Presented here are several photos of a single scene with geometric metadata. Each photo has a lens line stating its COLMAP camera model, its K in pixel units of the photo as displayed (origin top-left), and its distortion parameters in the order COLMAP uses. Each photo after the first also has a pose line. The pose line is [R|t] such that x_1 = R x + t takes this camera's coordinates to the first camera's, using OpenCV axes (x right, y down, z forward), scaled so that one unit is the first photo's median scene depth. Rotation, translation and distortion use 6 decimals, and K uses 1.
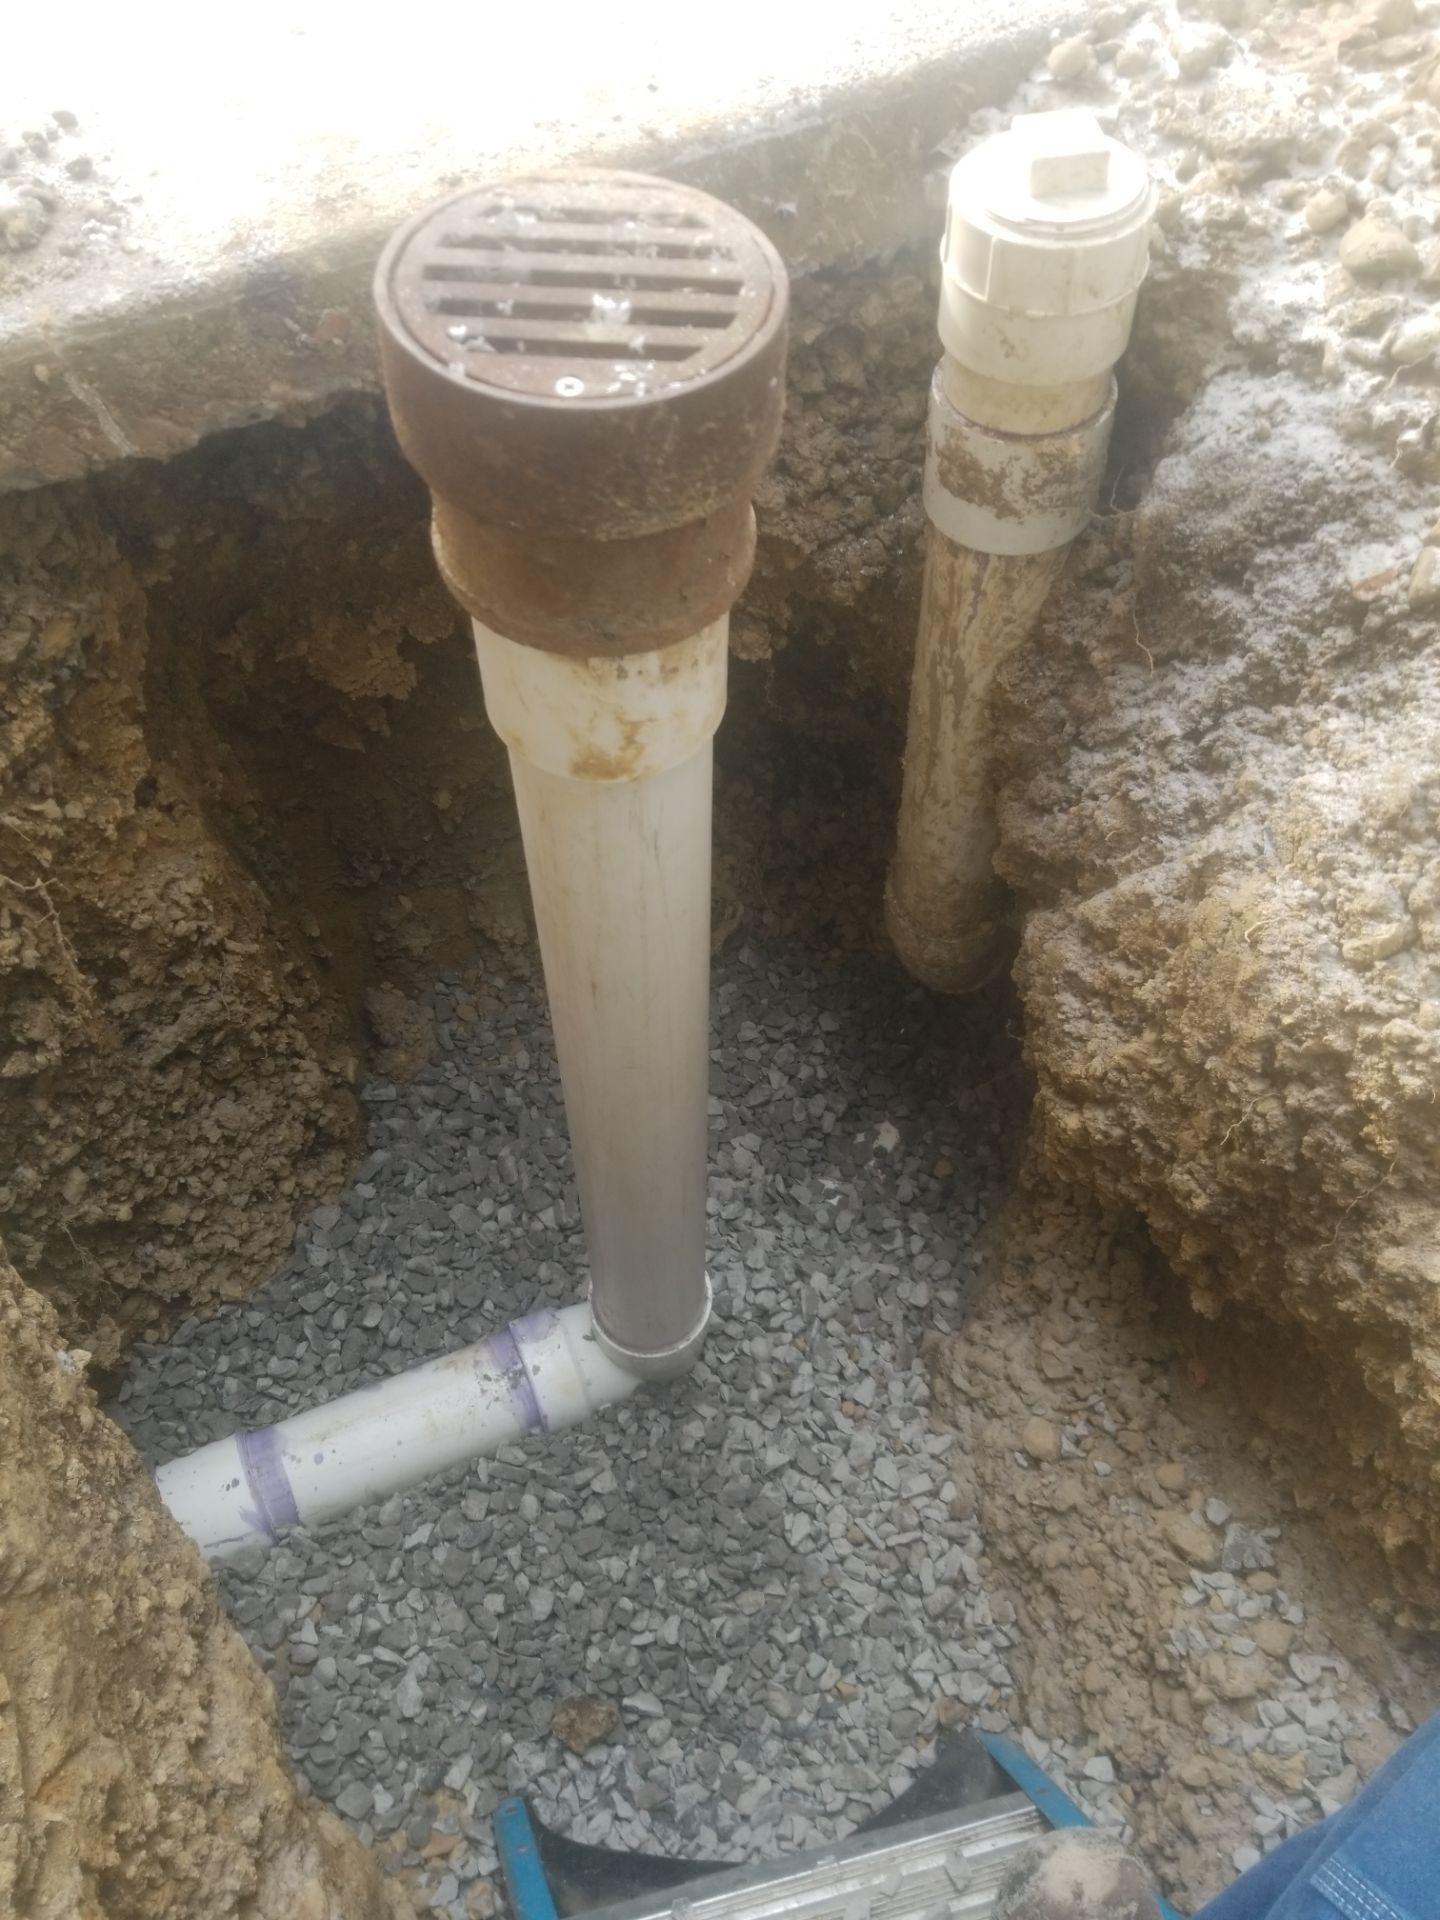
lens RADIAL K [[1501.1, 0, 712.2], [0, 1501.1, 964.9], [0, 0, 1]] dist [0.029678, -0.068613]
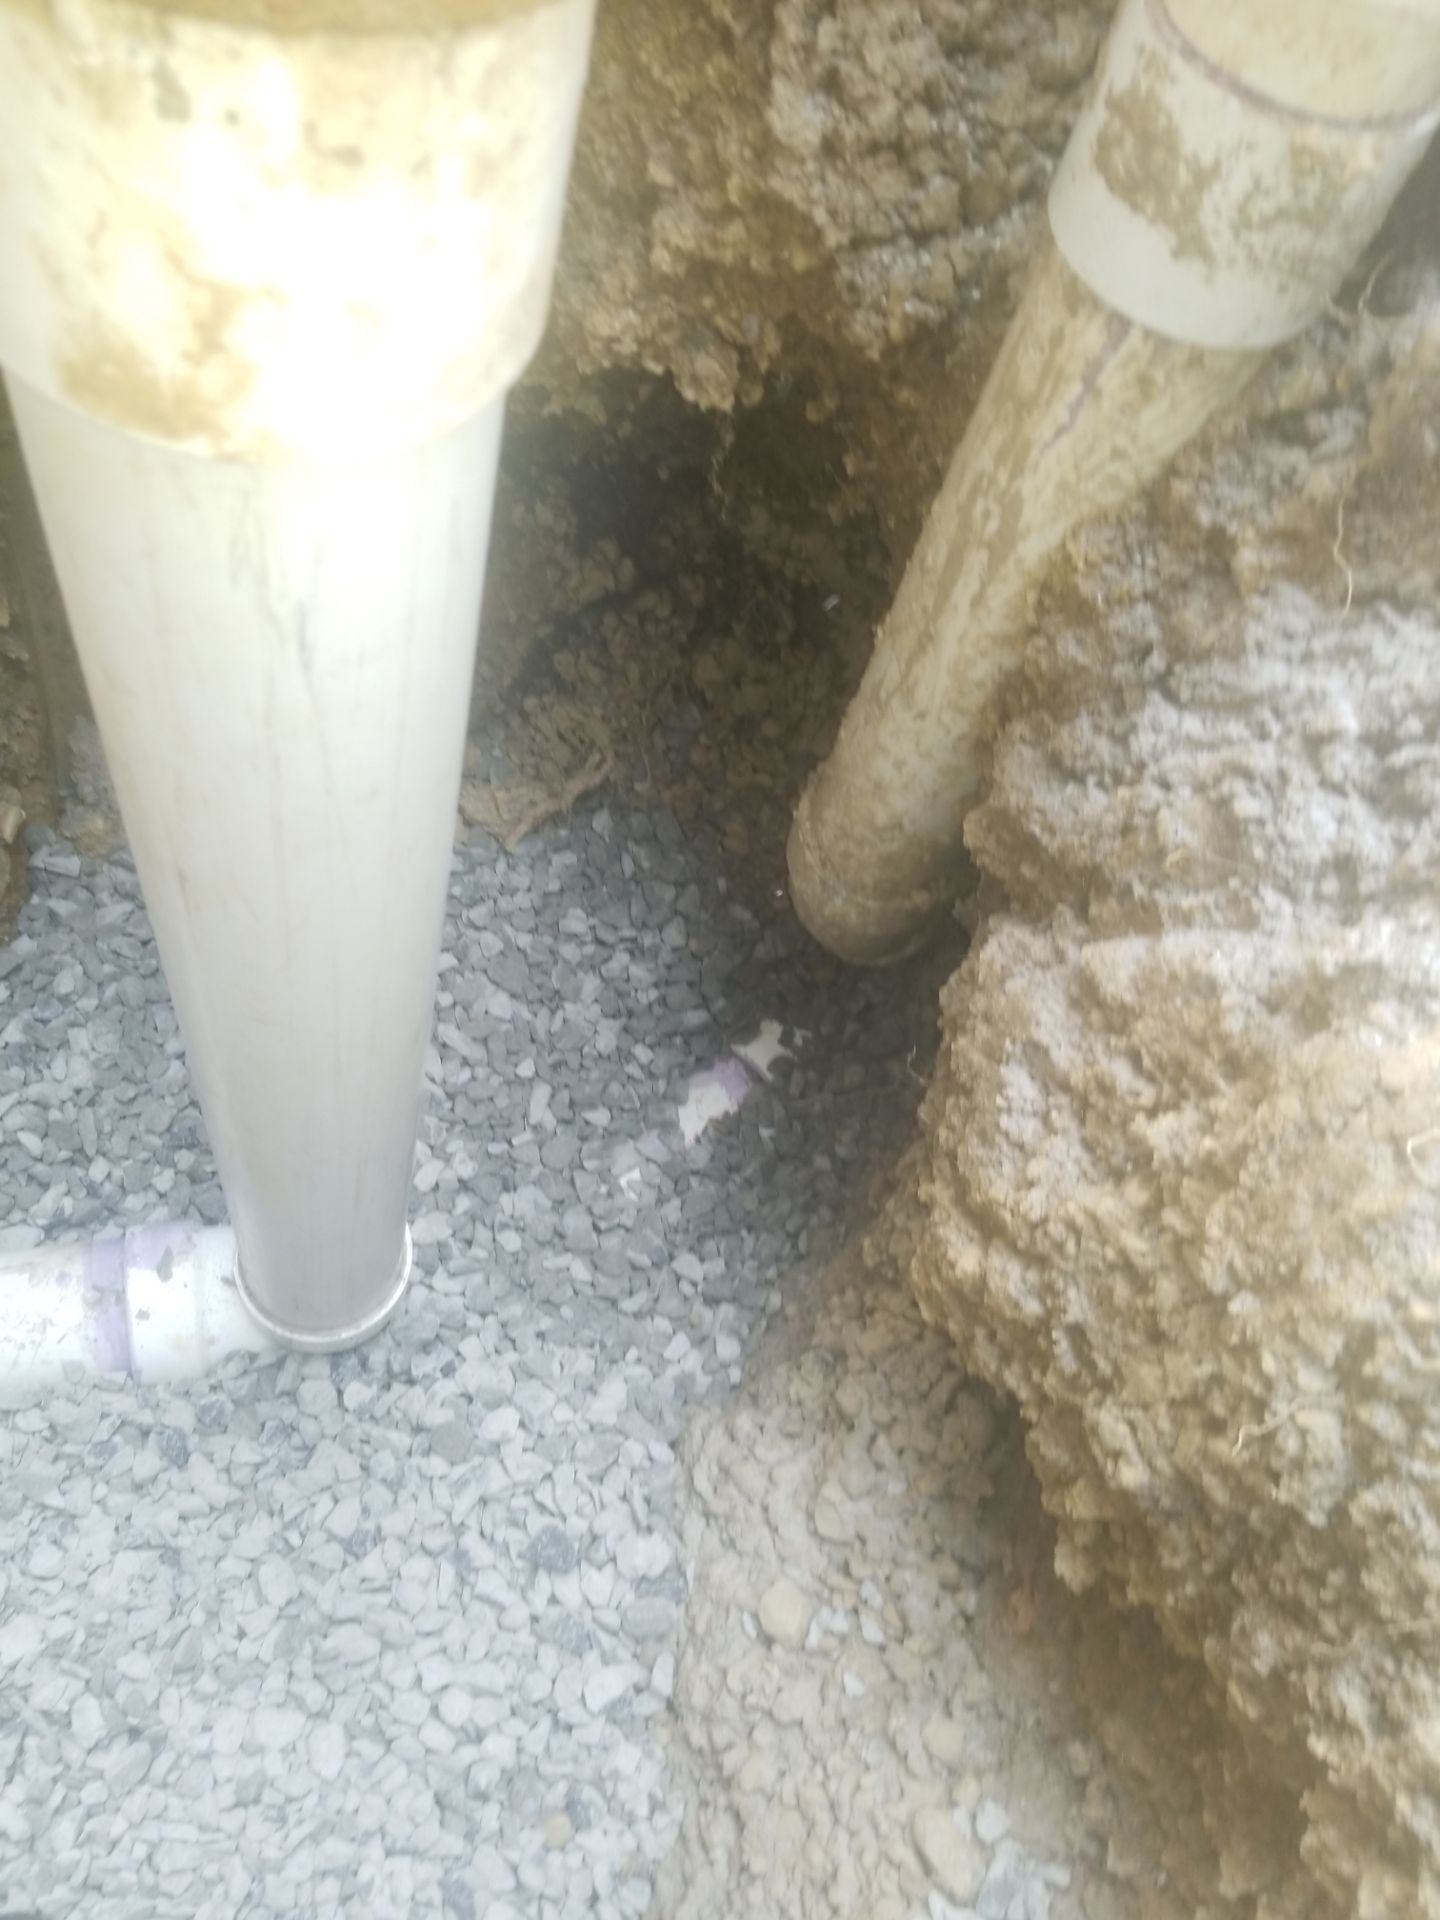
lens RADIAL K [[1501.1, 0, 772.9], [0, 1501.1, 940.1], [0, 0, 1]] dist [0.029678, -0.068613]
pose [[0.953329, 0.274884, 0.124913, 0.044270], [-0.285498, 0.955310, 0.076640, -0.051379], [-0.098263, -0.108726, 0.989203, 0.396239]]
